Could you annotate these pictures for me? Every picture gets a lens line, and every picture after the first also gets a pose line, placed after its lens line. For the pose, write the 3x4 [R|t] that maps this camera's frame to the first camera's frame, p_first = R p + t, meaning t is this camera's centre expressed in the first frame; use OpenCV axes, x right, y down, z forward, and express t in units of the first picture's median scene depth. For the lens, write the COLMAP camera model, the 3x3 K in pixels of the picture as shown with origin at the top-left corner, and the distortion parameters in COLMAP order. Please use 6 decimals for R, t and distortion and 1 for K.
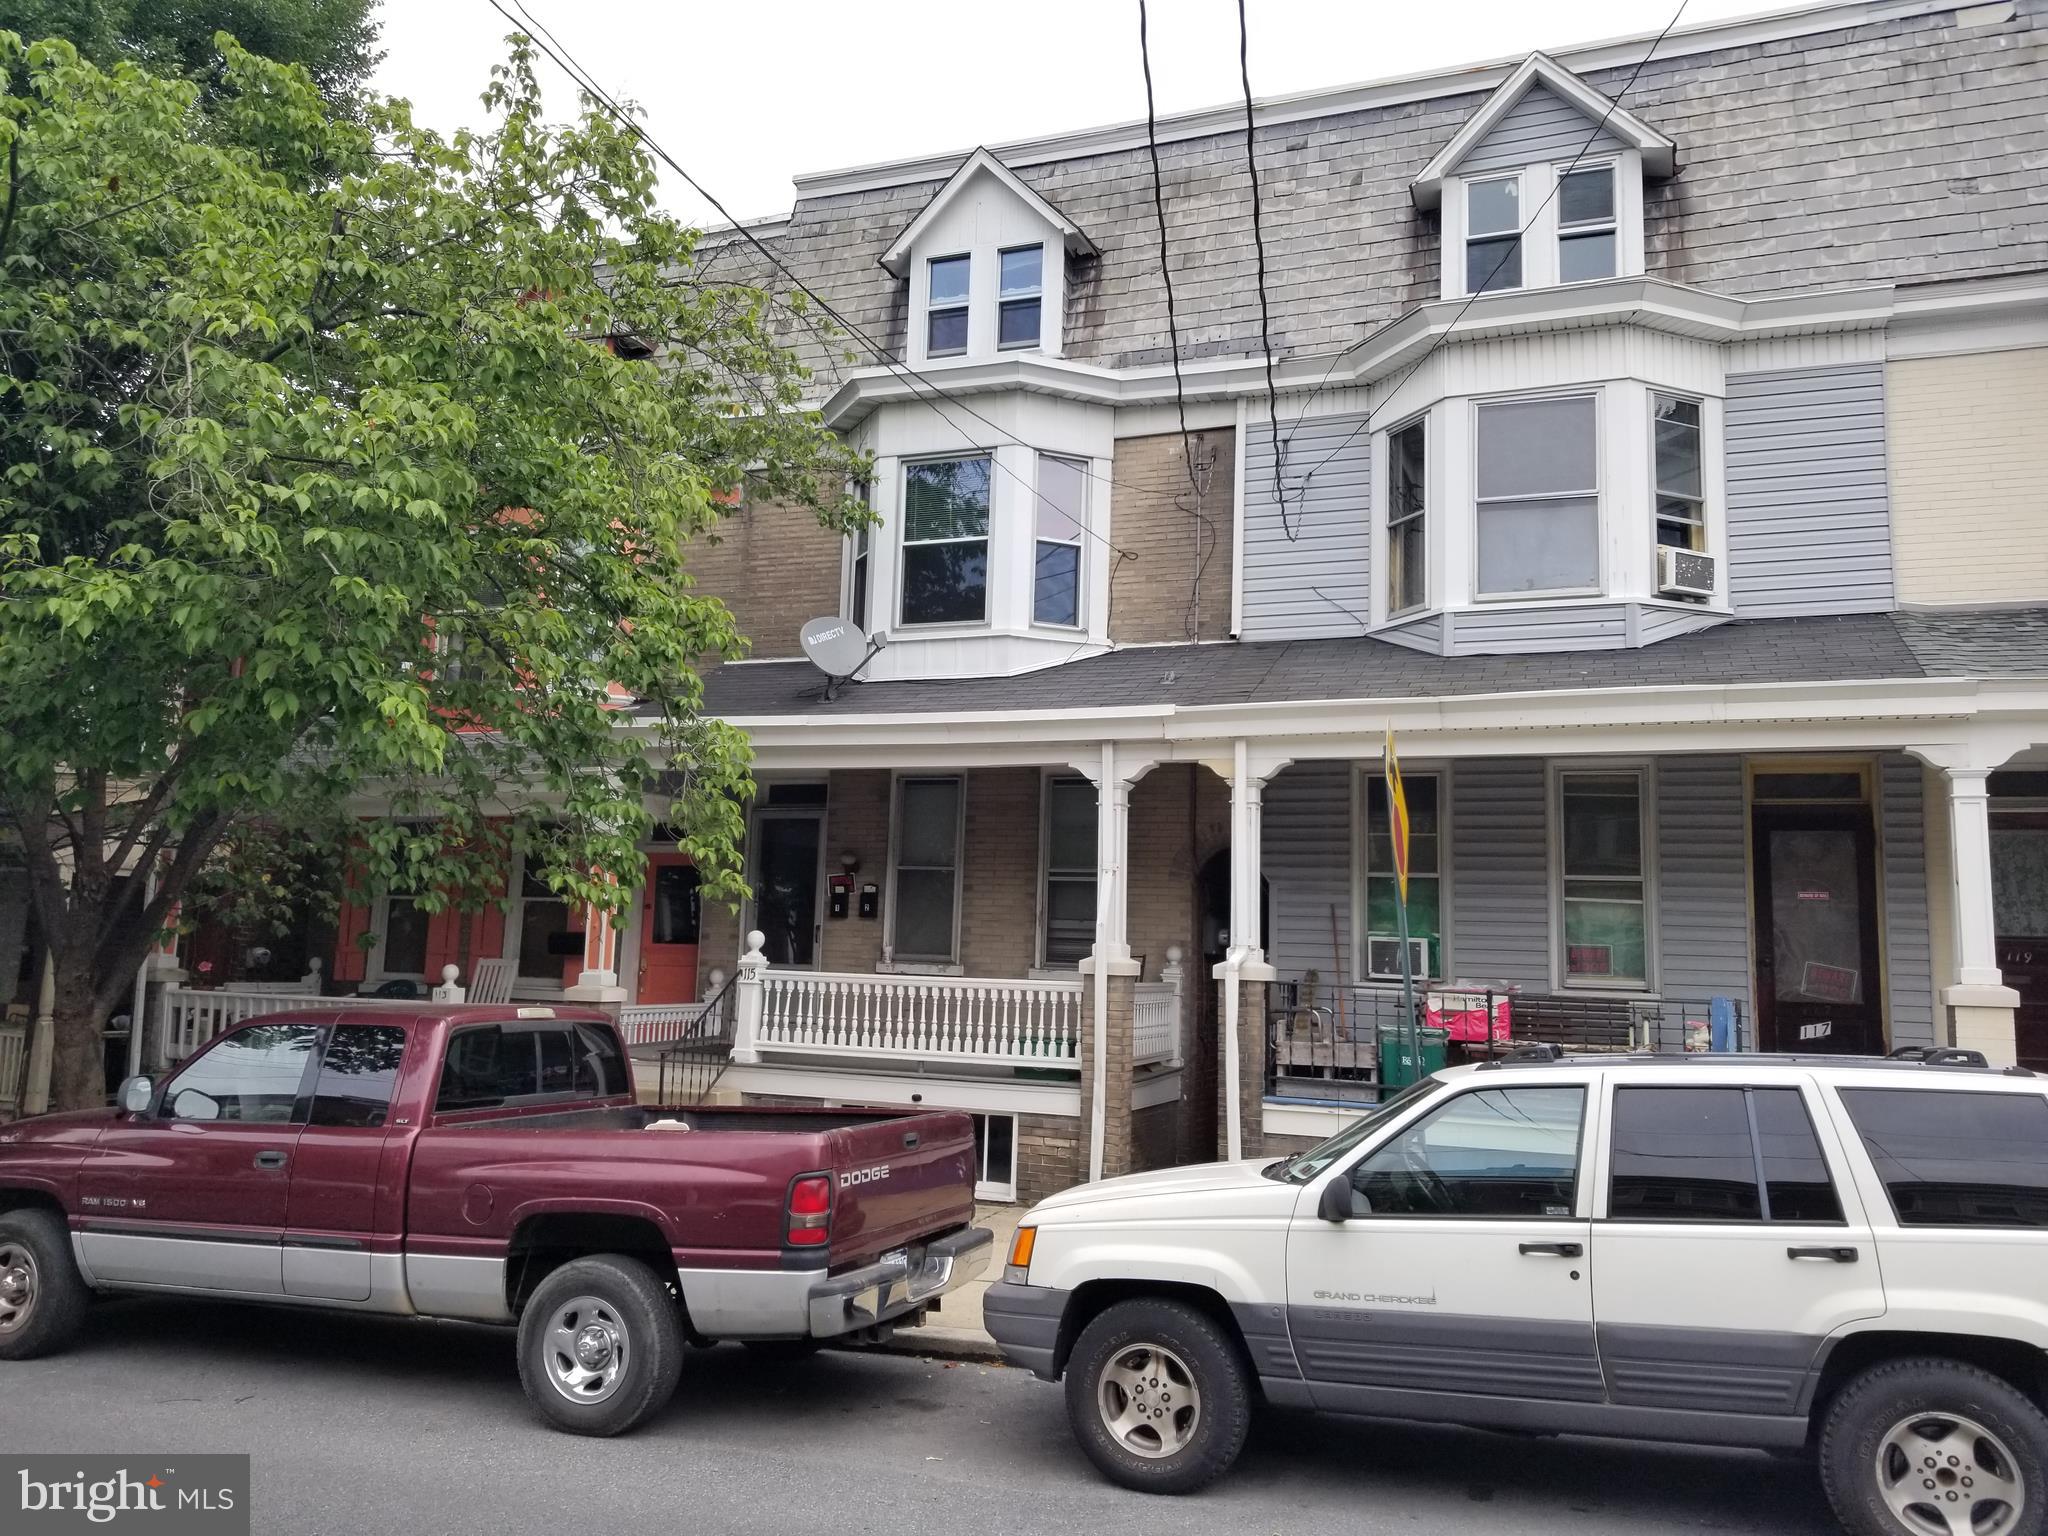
lens RADIAL K [[1589.2, 0, 1024.0], [0, 1589.2, 768.0], [0, 0, 1]] dist [0.050848, -0.046885]
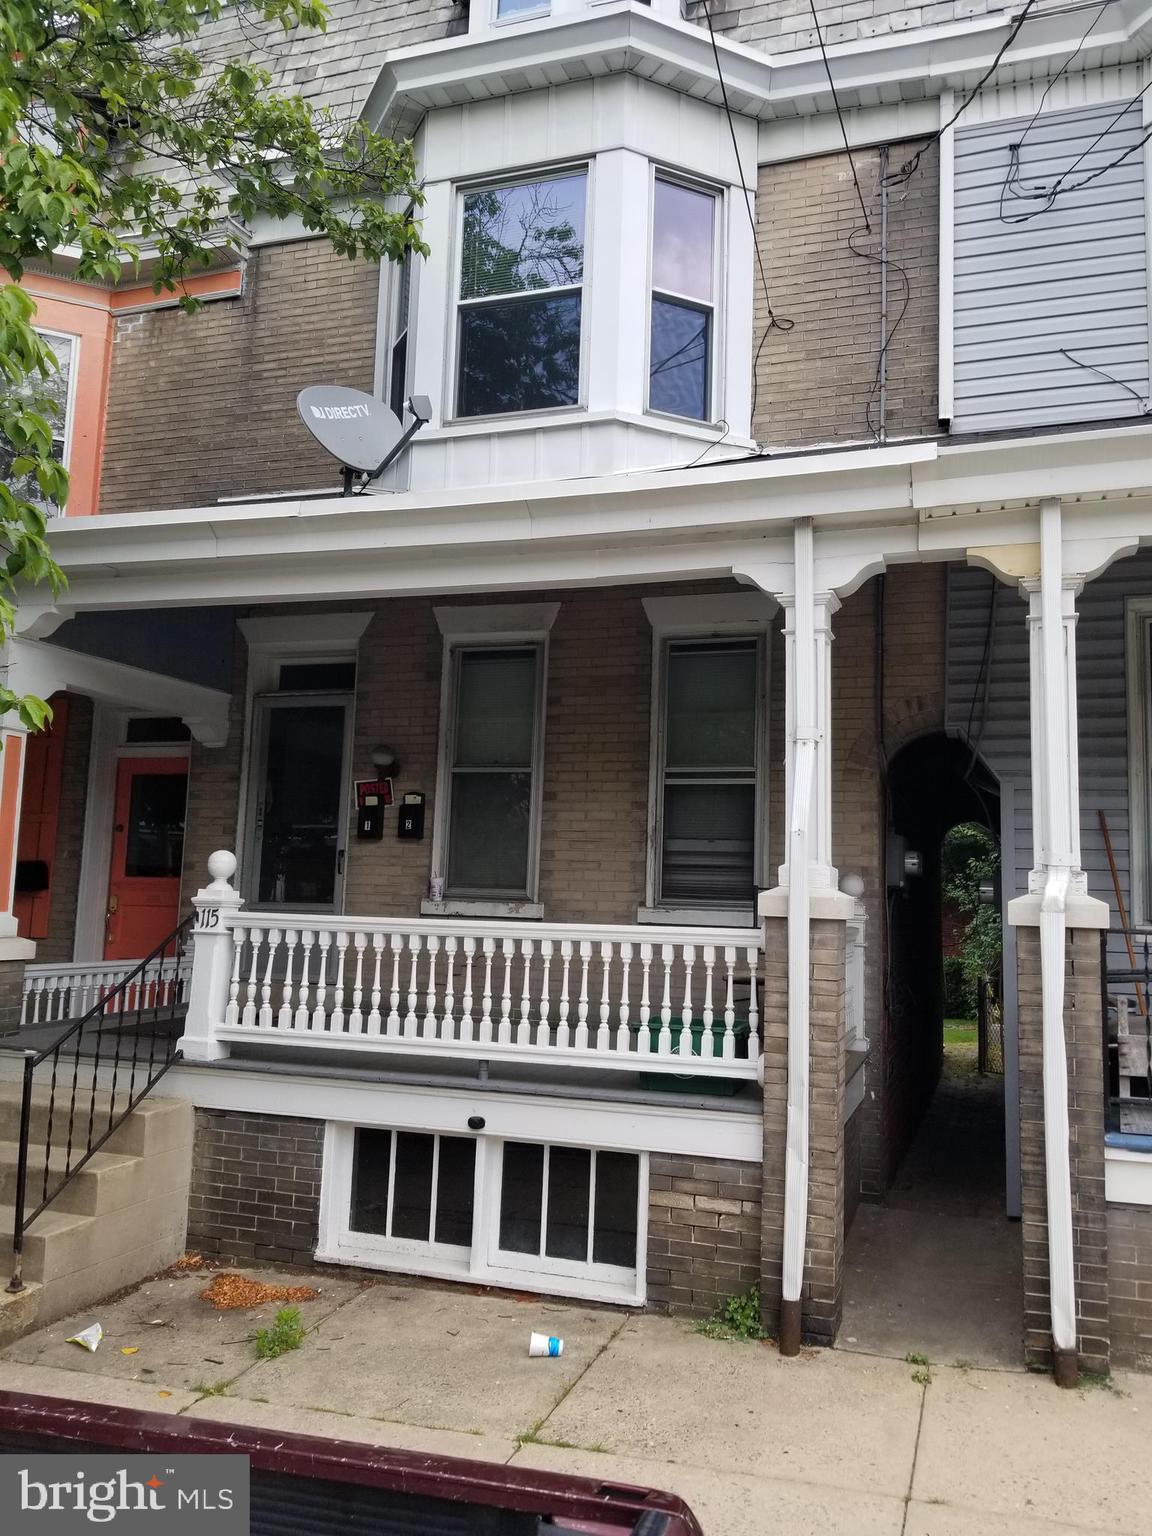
lens RADIAL K [[1191.9, 0, 642.5], [0, 1191.9, 777.3], [0, 0, 1]] dist [0.050848, -0.046885]
pose [[0.997637, 0.003460, 0.068614, -0.034007], [-0.004616, 0.999850, 0.016698, 0.064288], [-0.068545, -0.016975, 0.997504, 0.511906]]
